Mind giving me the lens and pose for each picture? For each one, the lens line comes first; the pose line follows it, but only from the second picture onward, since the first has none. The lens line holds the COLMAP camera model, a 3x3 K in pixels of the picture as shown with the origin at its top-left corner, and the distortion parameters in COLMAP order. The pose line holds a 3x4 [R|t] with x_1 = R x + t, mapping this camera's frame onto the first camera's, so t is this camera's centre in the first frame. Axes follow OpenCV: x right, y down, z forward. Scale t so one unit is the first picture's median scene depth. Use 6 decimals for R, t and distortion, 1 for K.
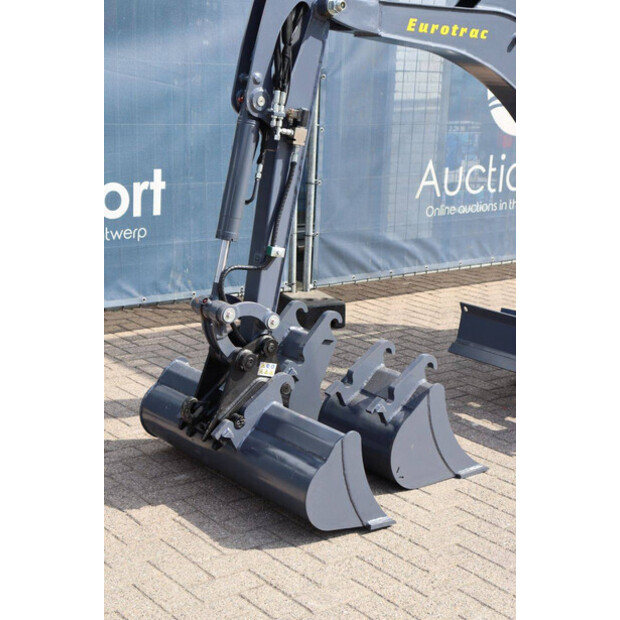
lens RADIAL K [[1097.4, 0, 309.6], [0, 1097.4, 316.8], [0, 0, 1]] dist [0.213335, 0.113117]
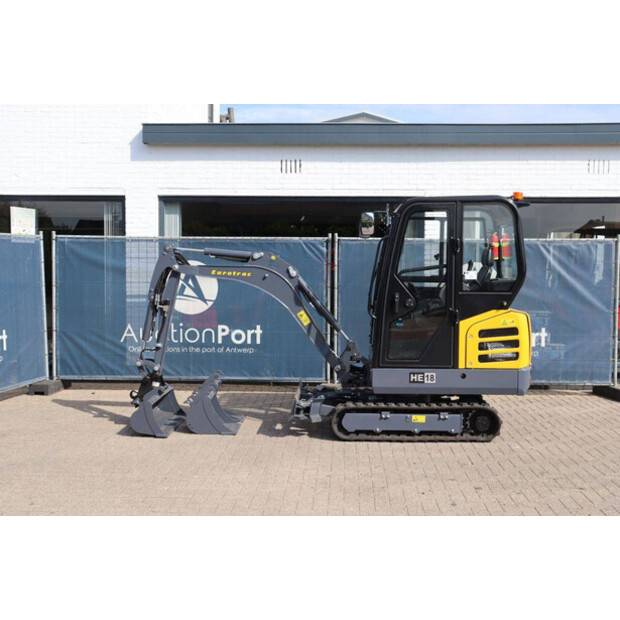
lens RADIAL K [[775.6, 0, 310.0], [0, 775.6, 310.0], [0, 0, 1]] dist [0.017656, 0.028157]
pose [[0.761671, 0.008018, -0.647914, 1.552074], [-0.126217, 0.982606, -0.136217, 0.078911], [0.635552, 0.185530, 0.749435, -0.337347]]
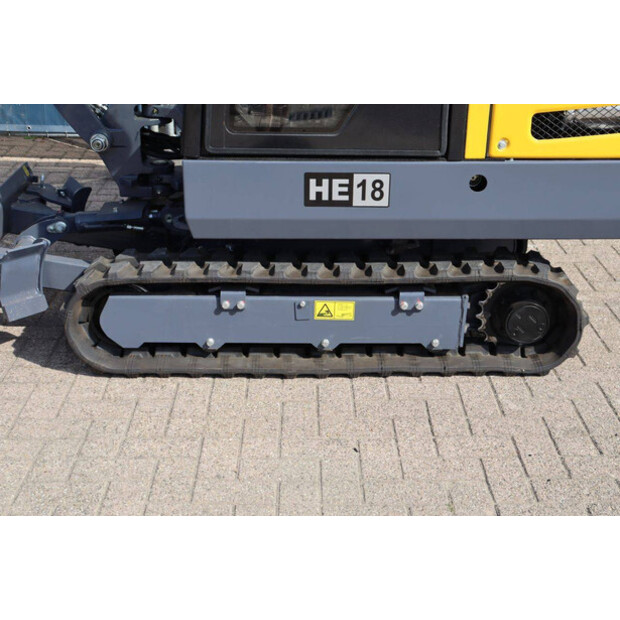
lens RADIAL K [[946.5, 0, 310.0], [0, 946.5, 310.0], [0, 0, 1]] dist [0.136039, 0.023581]
pose [[0.797142, 0.211002, -0.565724, 0.957592], [-0.122129, 0.973930, 0.191165, -0.090385], [0.591312, -0.083294, 0.802130, 0.654861]]
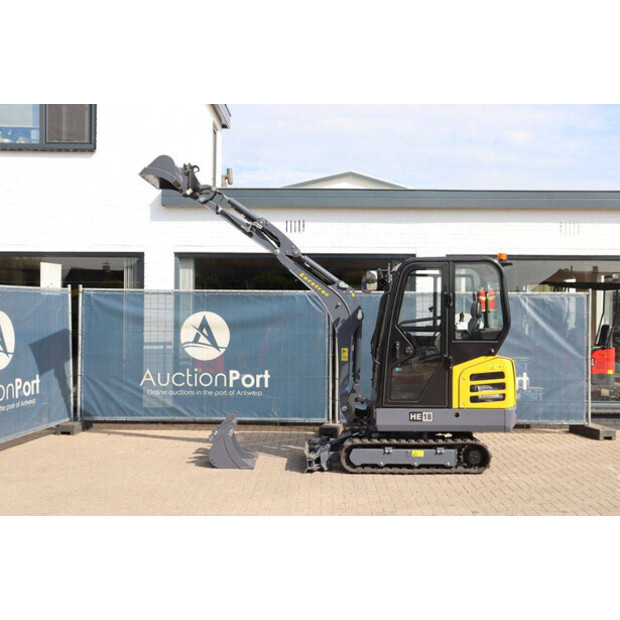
lens RADIAL K [[755.2, 0, 310.0], [0, 755.2, 310.0], [0, 0, 1]] dist [0.010005, 0.031556]
pose [[0.778069, -0.030643, -0.627431, 1.609596], [-0.121902, 0.972457, -0.198664, 0.112643], [0.616237, 0.231059, 0.752904, -0.528259]]
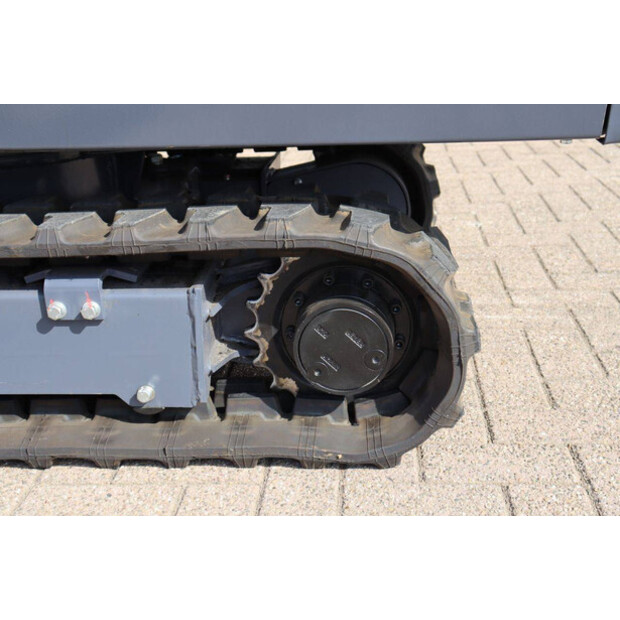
lens RADIAL K [[810.2, 0, 310.0], [0, 810.2, 310.0], [0, 0, 1]] dist [0.034247, 0.085519]
pose [[0.731915, 0.189520, -0.654509, 0.843706], [-0.096185, 0.979660, 0.176110, -0.019199], [0.674573, -0.065944, 0.735257, 1.142440]]
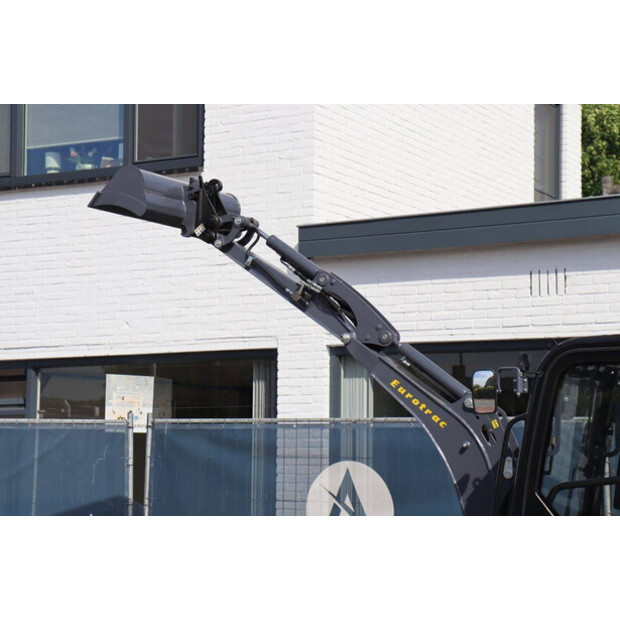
lens RADIAL K [[1448.6, 0, 310.0], [0, 1448.6, 310.0], [0, 0, 1]] dist [0.399008, 0.246990]
pose [[0.368126, -0.127810, -0.920949, 2.040170], [-0.202292, 0.955769, -0.213503, -0.058506], [0.907503, 0.264897, 0.325989, 0.278199]]
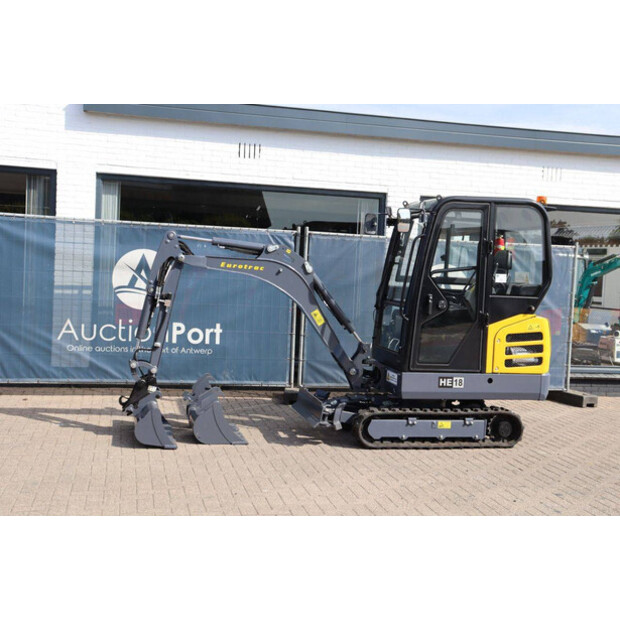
lens RADIAL K [[837.0, 0, 310.0], [0, 837.0, 310.0], [0, 0, 1]] dist [0.051539, 0.056789]
pose [[0.903641, 0.031151, -0.427157, 1.091418], [-0.112119, 0.979776, -0.165735, 0.144860], [0.413356, 0.197657, 0.888858, -0.636547]]
